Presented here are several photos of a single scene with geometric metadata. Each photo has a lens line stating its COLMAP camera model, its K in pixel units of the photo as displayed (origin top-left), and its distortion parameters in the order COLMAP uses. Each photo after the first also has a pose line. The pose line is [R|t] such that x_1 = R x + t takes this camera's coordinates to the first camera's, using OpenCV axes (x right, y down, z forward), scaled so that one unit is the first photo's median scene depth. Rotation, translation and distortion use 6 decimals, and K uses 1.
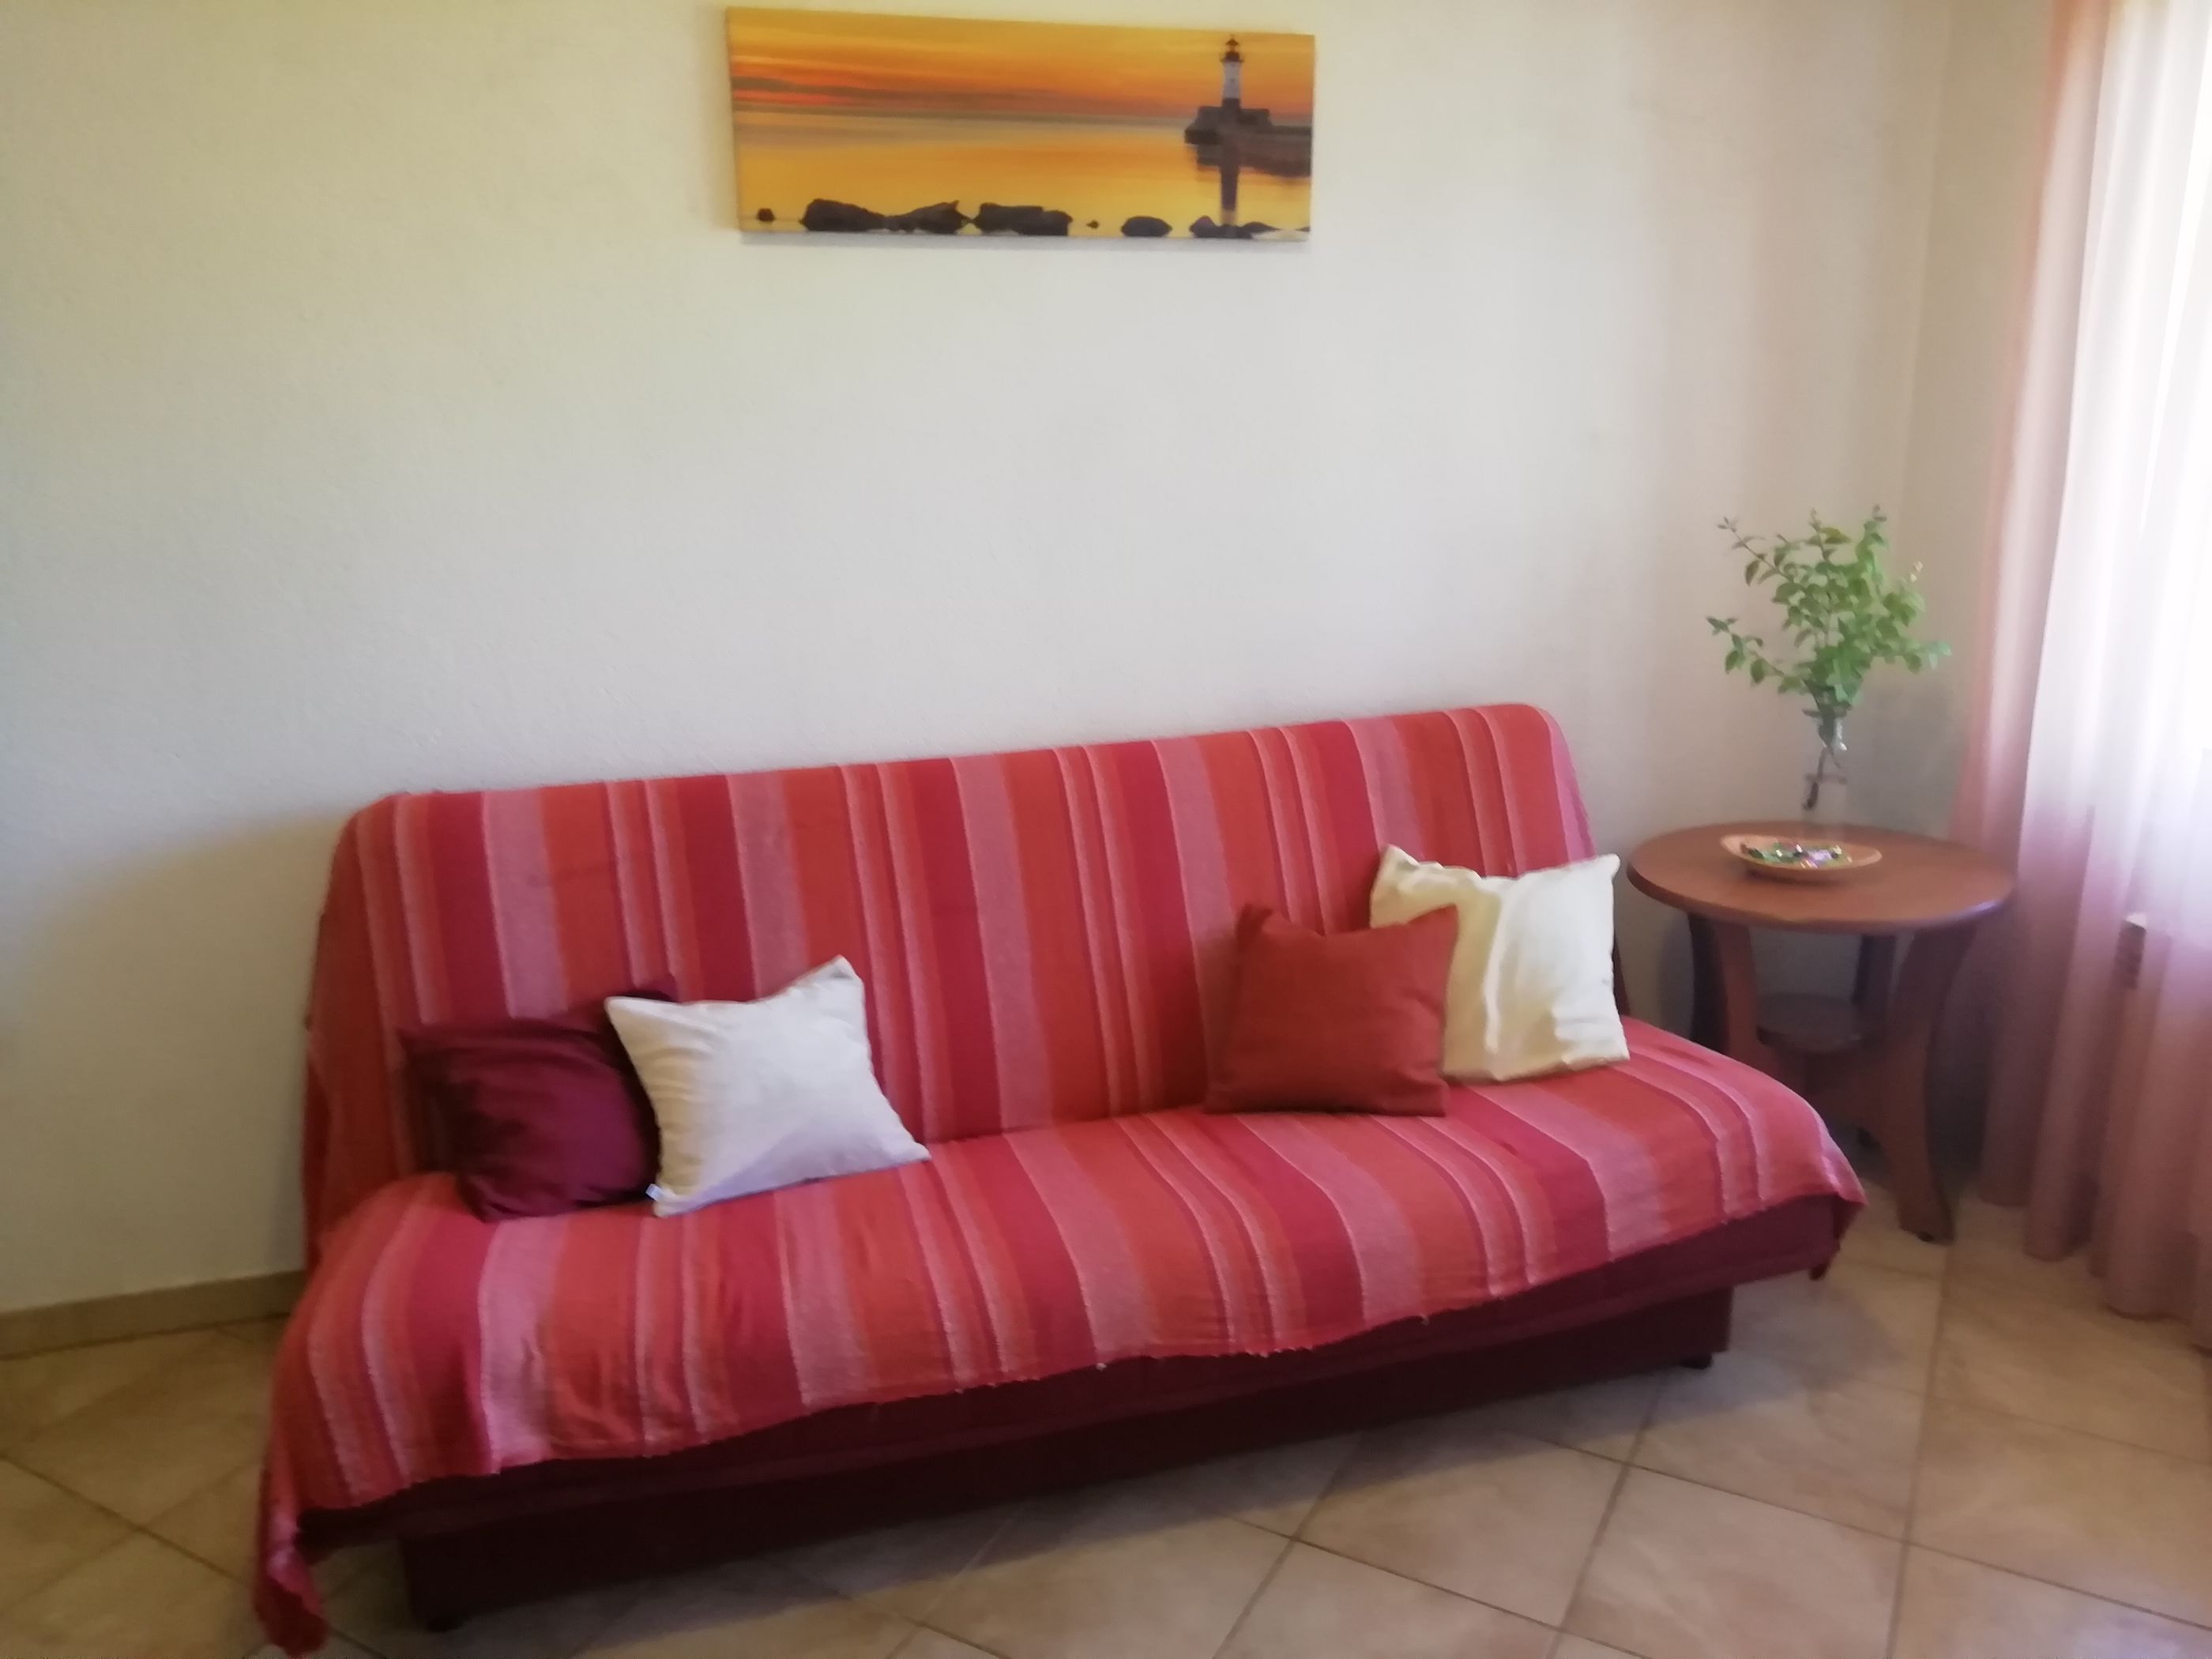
lens RADIAL K [[1633.6, 0, 1119.8], [0, 1633.6, 815.8], [0, 0, 1]] dist [0.026057, -0.002181]
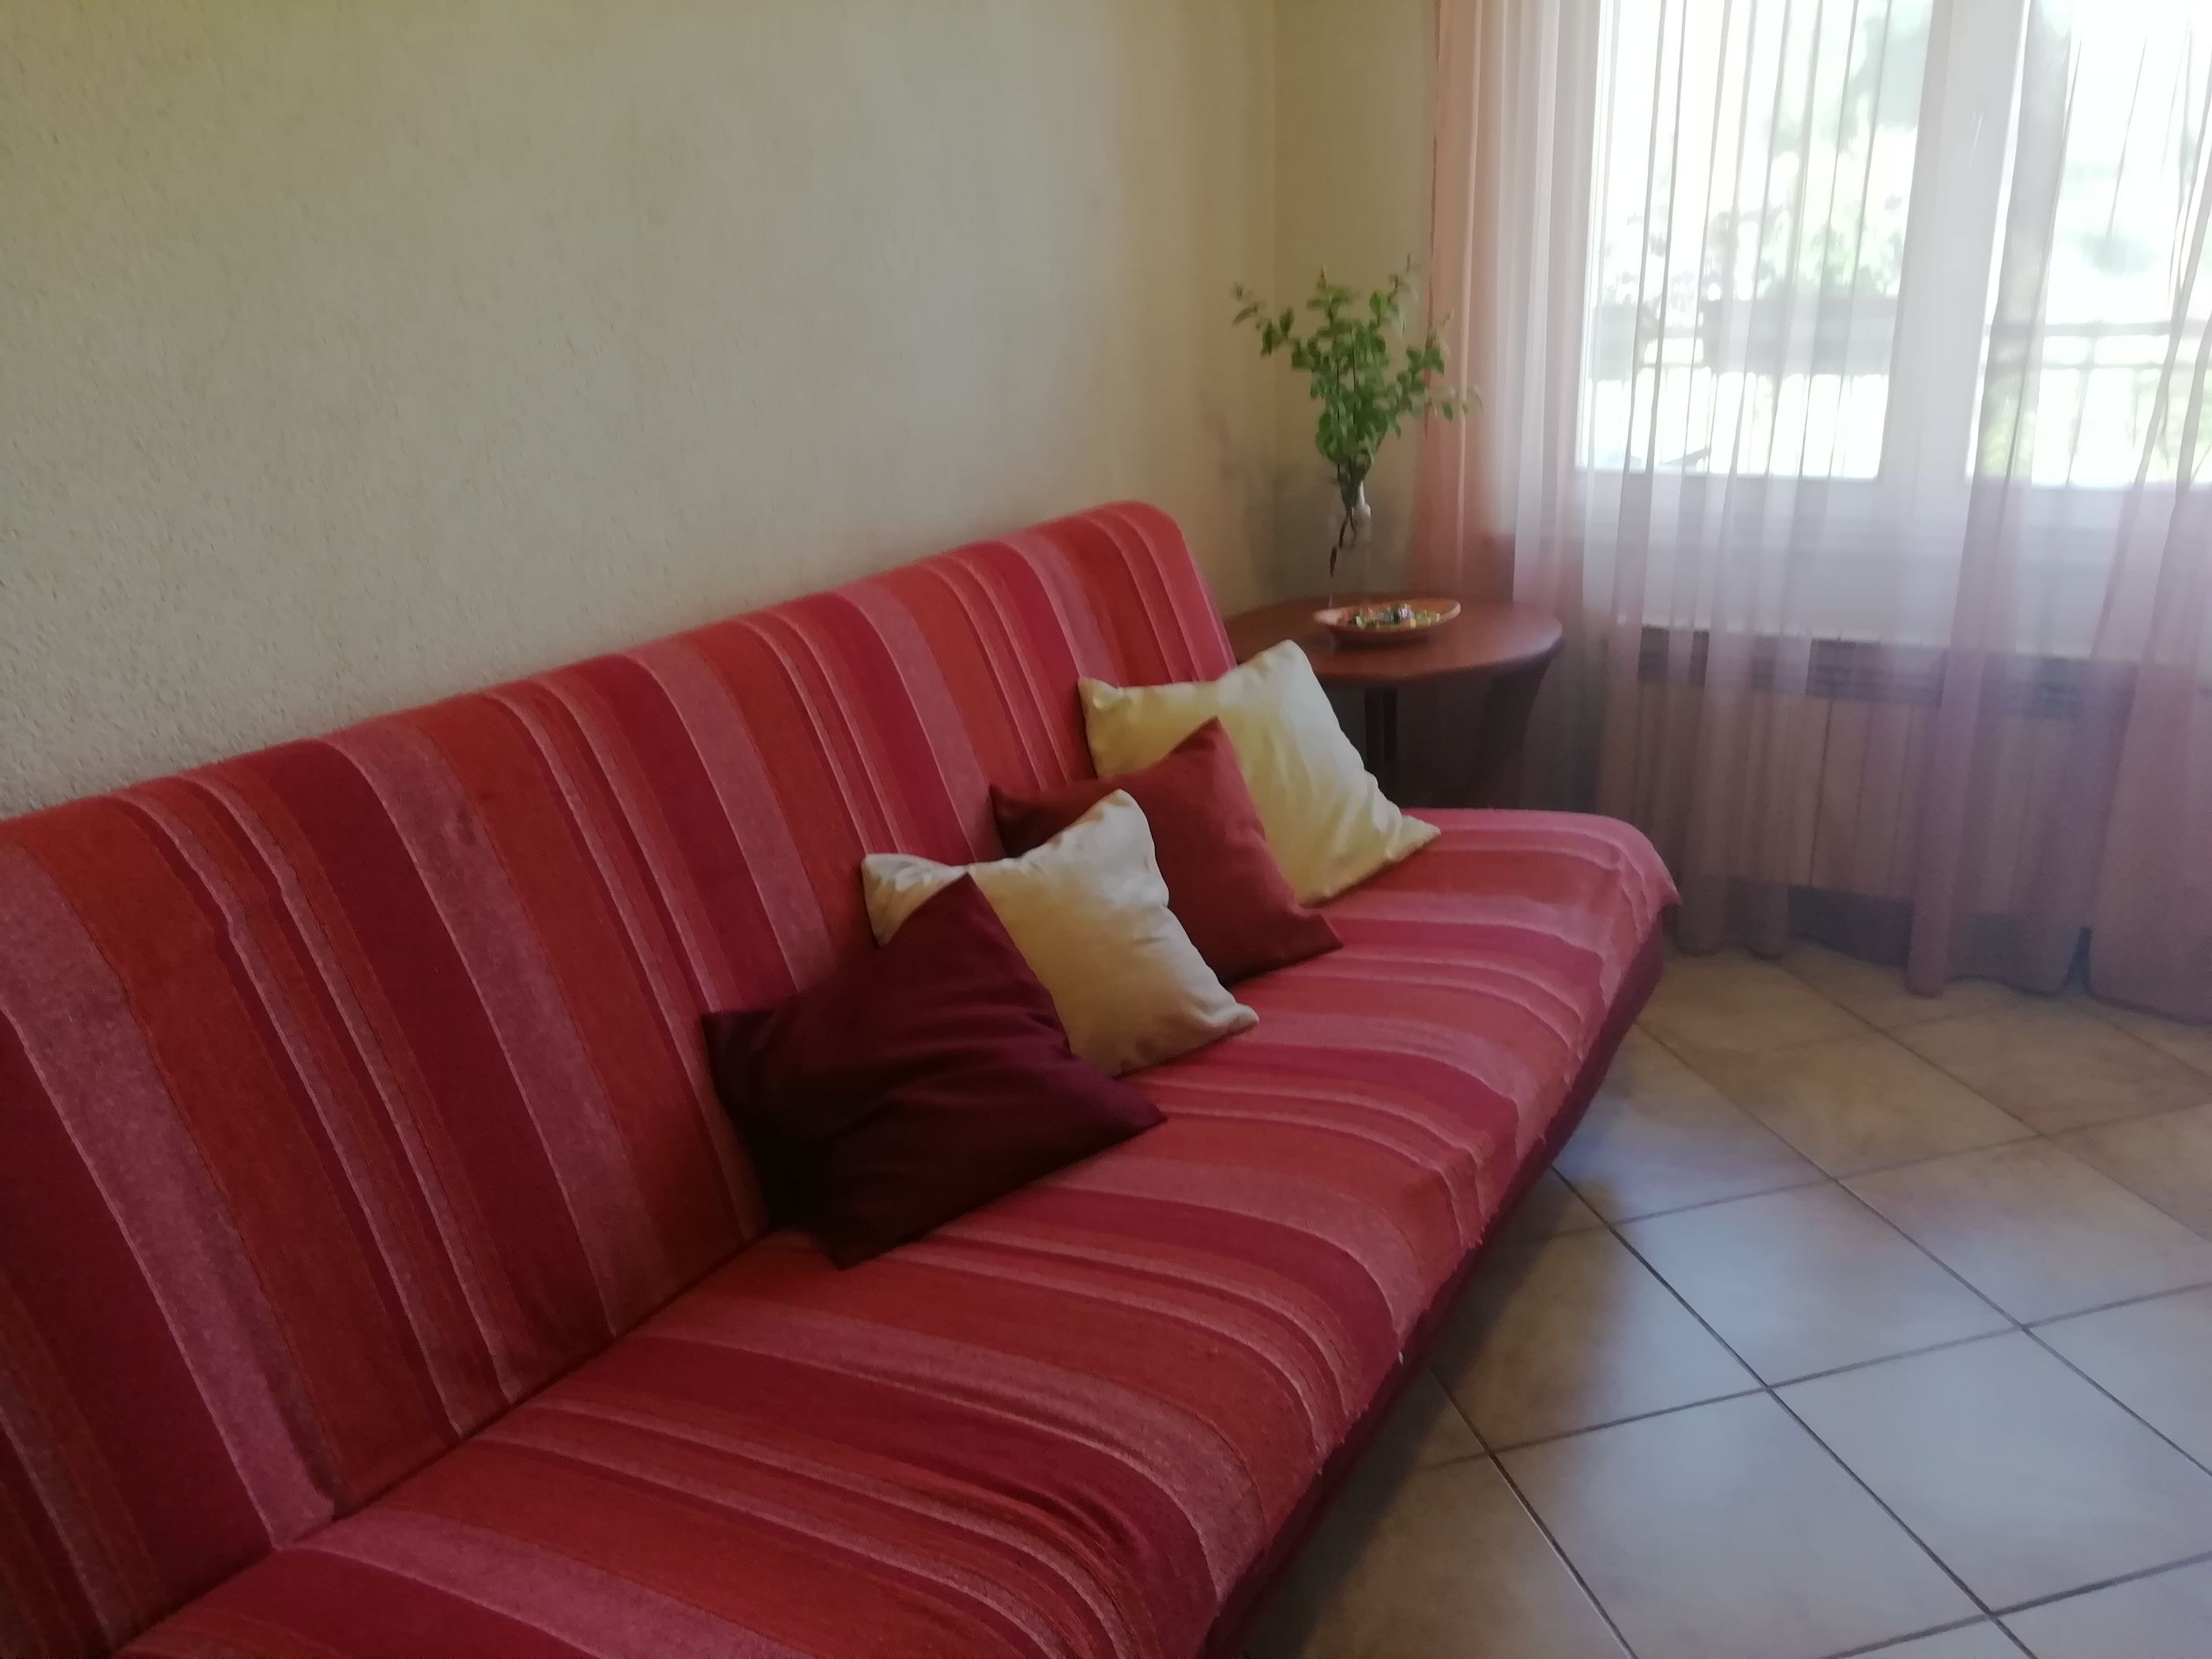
lens RADIAL K [[1633.6, 0, 1119.8], [0, 1633.6, 815.8], [0, 0, 1]] dist [0.026057, -0.002181]
pose [[0.724257, -0.231342, 0.649564, -0.382156], [0.203461, 0.971794, 0.119246, -0.010534], [-0.658829, 0.045796, 0.750898, 0.367714]]
